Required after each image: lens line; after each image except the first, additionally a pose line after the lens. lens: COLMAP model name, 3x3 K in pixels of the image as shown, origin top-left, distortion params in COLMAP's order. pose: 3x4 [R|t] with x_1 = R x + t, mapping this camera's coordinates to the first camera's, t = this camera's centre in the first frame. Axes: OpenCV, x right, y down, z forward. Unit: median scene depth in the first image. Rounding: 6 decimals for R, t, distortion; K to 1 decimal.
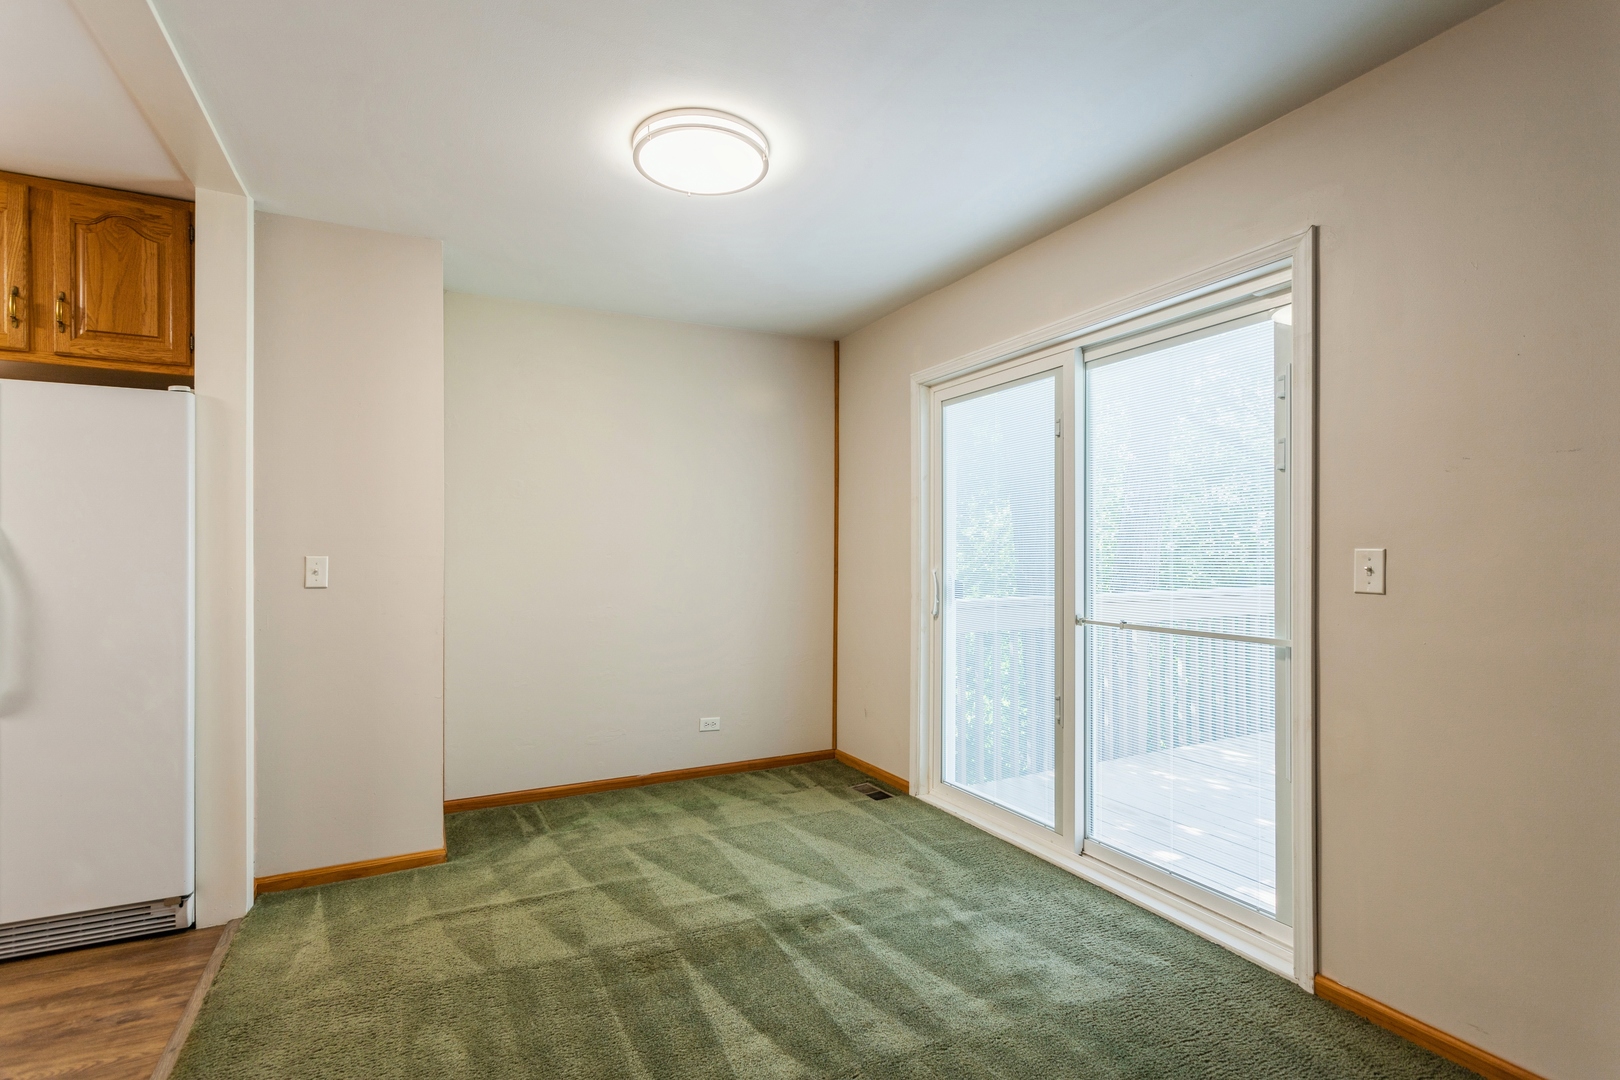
lens RADIAL K [[775.7, 0, 783.9], [0, 775.7, 545.5], [0, 0, 1]] dist [-0.000069, 0.001839]
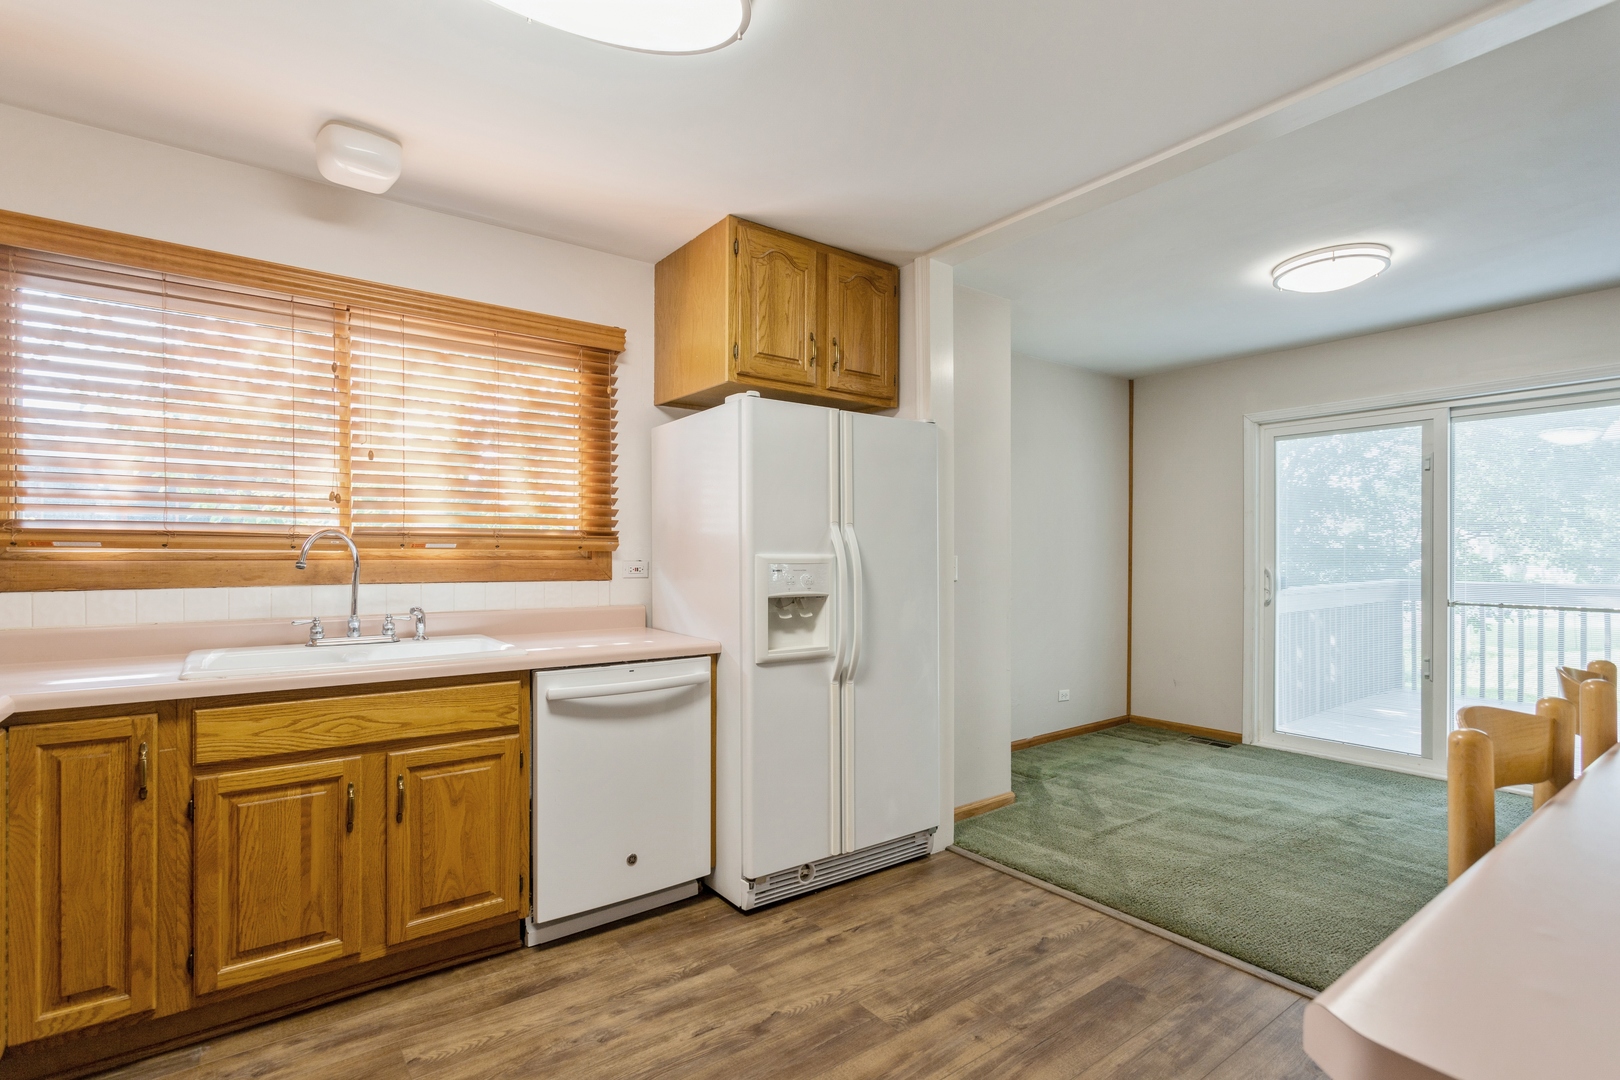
lens RADIAL K [[775.7, 0, 794.6], [0, 775.7, 552.6], [0, 0, 1]] dist [-0.000069, 0.001839]
pose [[0.983358, 0.002646, 0.181658, -1.180180], [-0.003967, 0.999968, 0.006909, 0.001177], [-0.181634, -0.007515, 0.983337, -0.179290]]
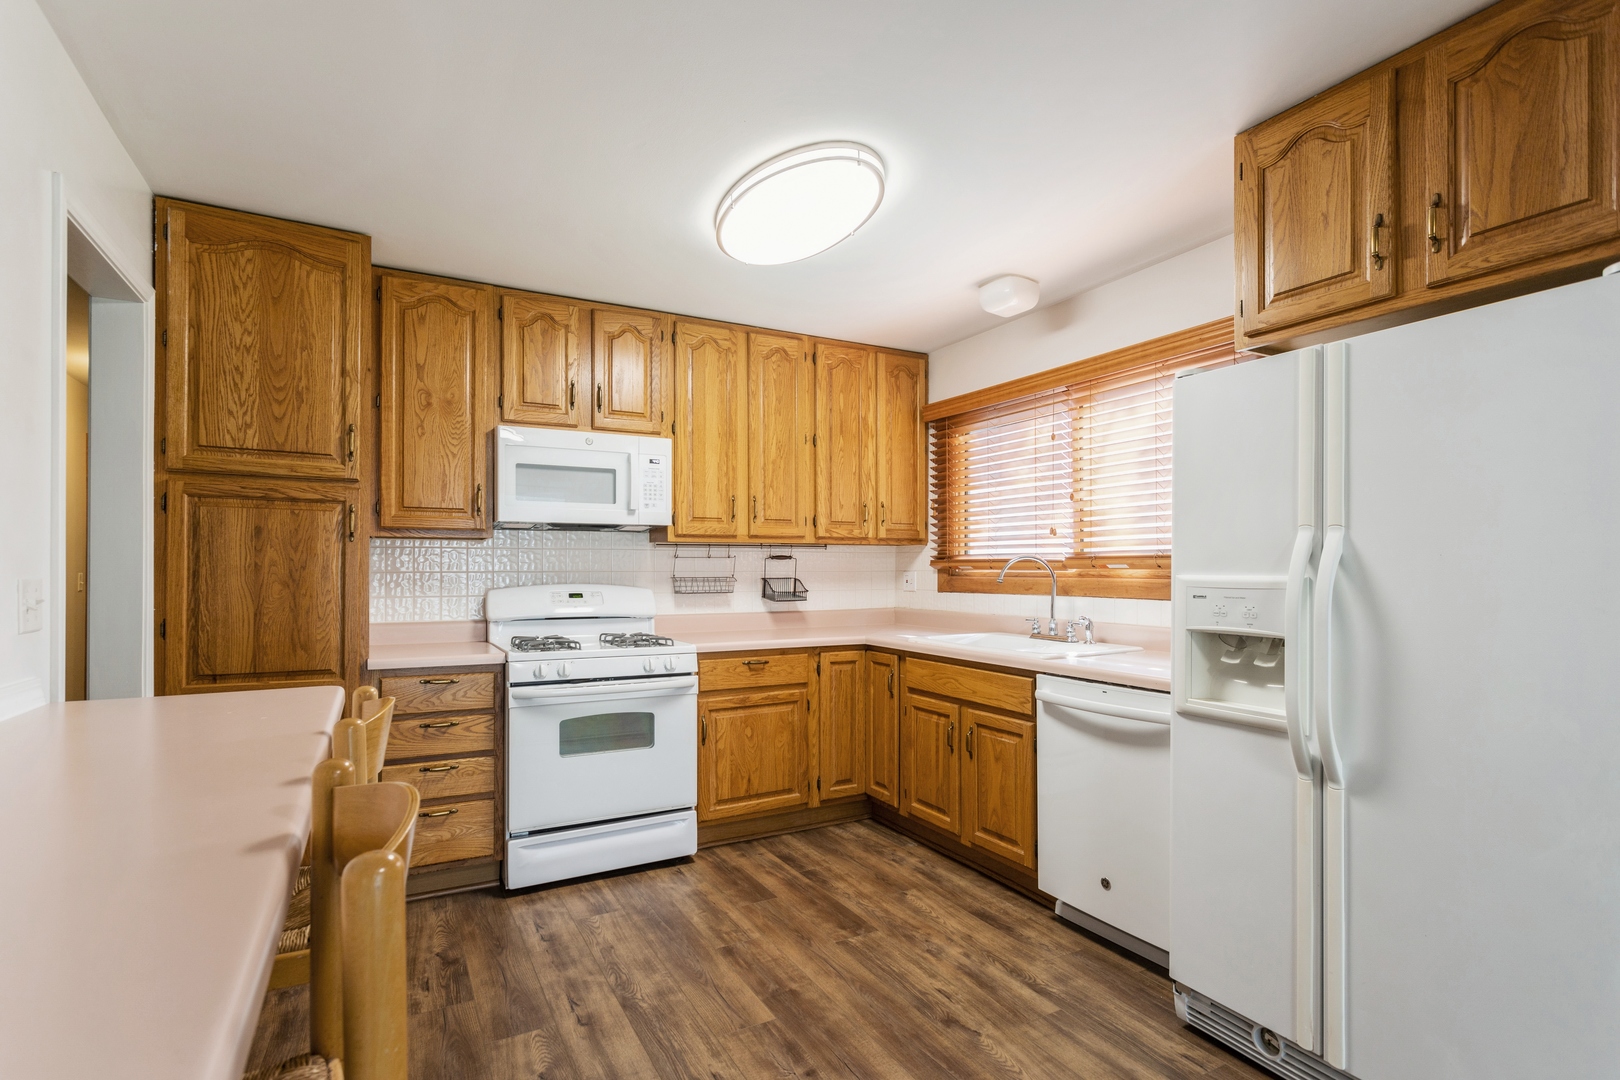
lens RADIAL K [[775.7, 0, 799.4], [0, 775.7, 569.1], [0, 0, 1]] dist [-0.000069, 0.001839]
pose [[0.041353, -0.000608, -0.999144, -0.259005], [0.007588, 0.999971, -0.000294, 0.001930], [0.999116, -0.007570, 0.041356, 0.395467]]
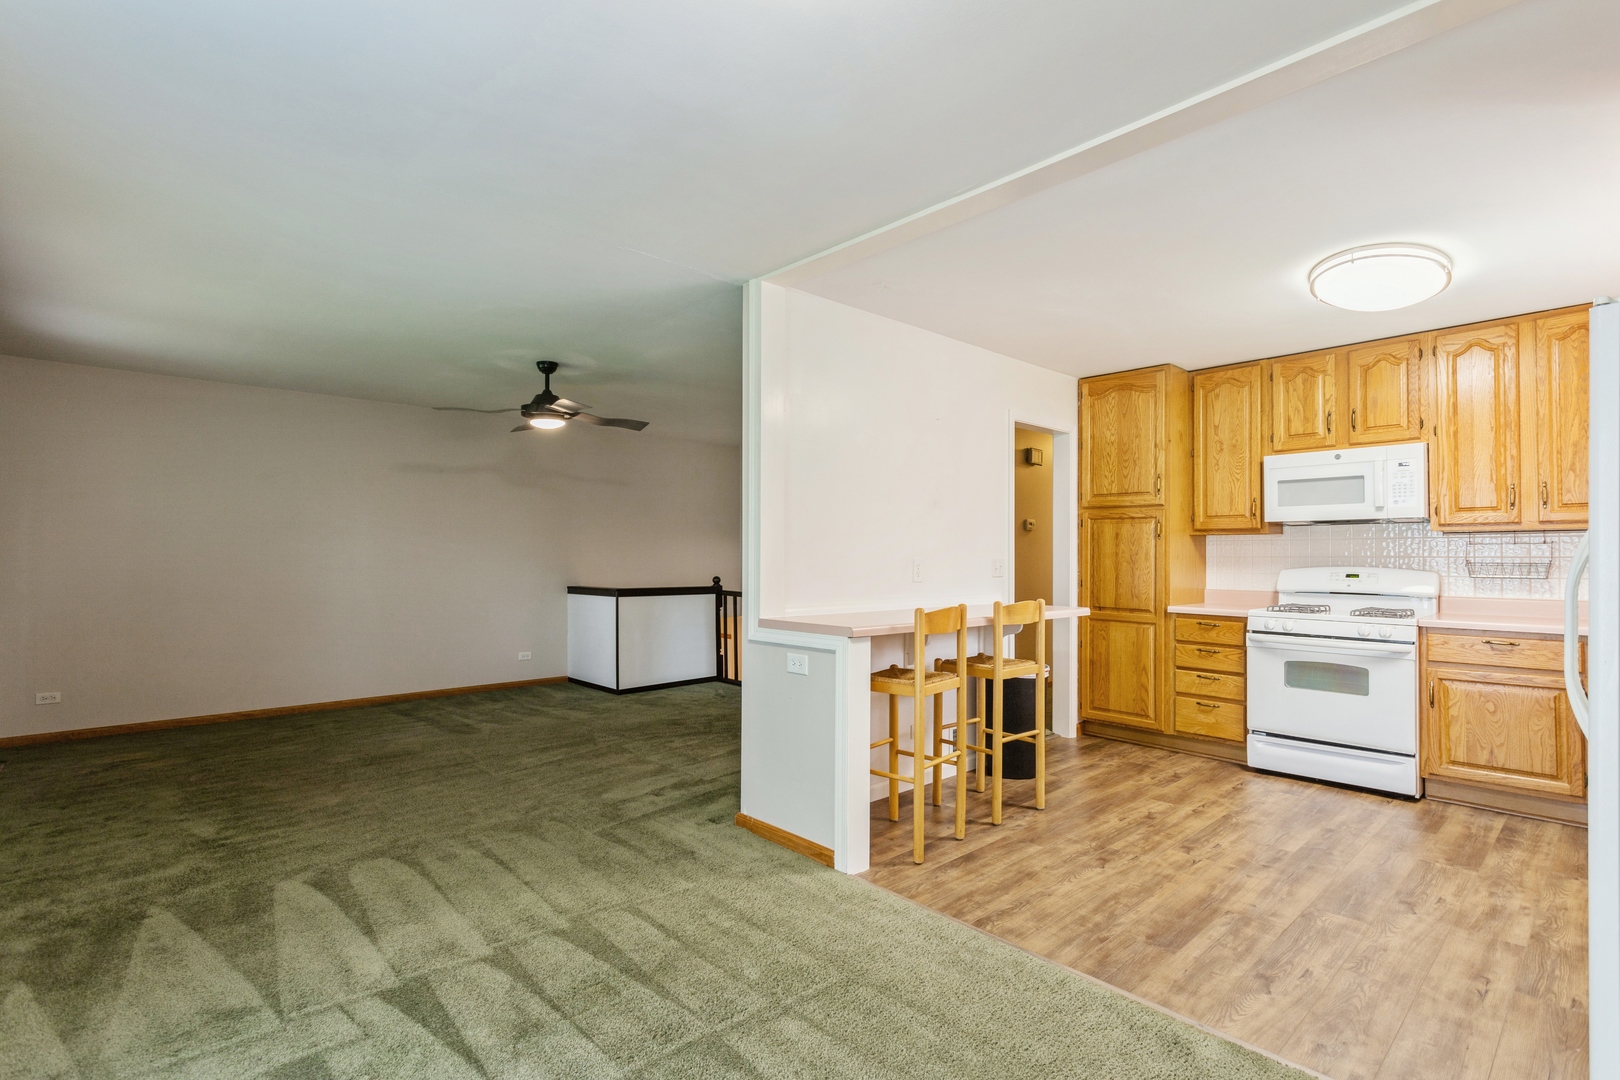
lens RADIAL K [[775.7, 0, 790.8], [0, 775.7, 549.3], [0, 0, 1]] dist [-0.000069, 0.001839]
pose [[-0.960876, -0.002543, -0.276967, 0.040655], [0.001445, 0.999898, -0.014192, 0.008955], [0.276975, -0.014037, -0.960775, 1.385617]]
